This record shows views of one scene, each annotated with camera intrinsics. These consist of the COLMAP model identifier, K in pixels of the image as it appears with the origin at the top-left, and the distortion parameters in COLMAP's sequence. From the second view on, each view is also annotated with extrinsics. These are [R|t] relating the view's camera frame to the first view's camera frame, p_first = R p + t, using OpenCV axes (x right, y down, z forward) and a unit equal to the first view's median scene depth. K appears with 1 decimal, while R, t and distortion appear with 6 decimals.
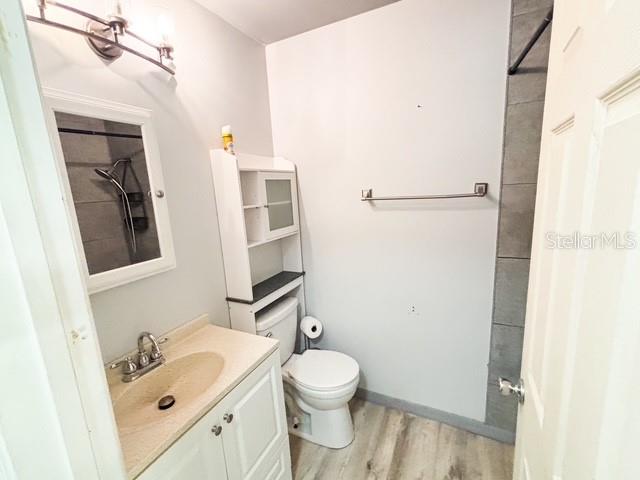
lens RADIAL K [[281.7, 0, 320.0], [0, 281.7, 240.0], [0, 0, 1]] dist [-0.002361, -0.001146]
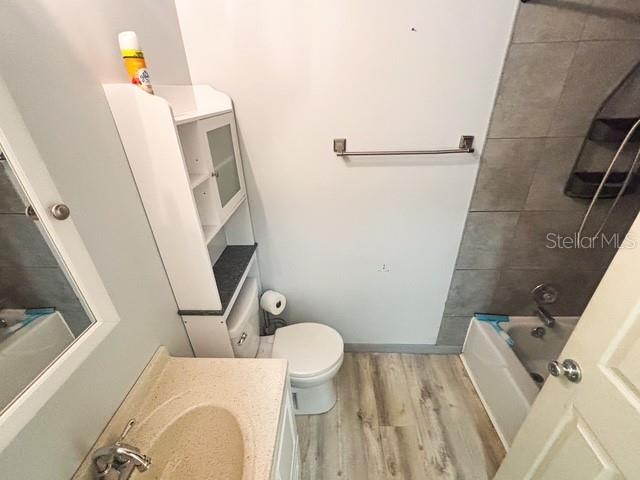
lens RADIAL K [[281.7, 0, 320.0], [0, 281.7, 240.0], [0, 0, 1]] dist [-0.002361, -0.001146]
pose [[0.910385, -0.169724, 0.377349, -0.251855], [0.054944, 0.953509, 0.296313, -0.163374], [-0.410097, -0.249026, 0.877386, 0.284328]]
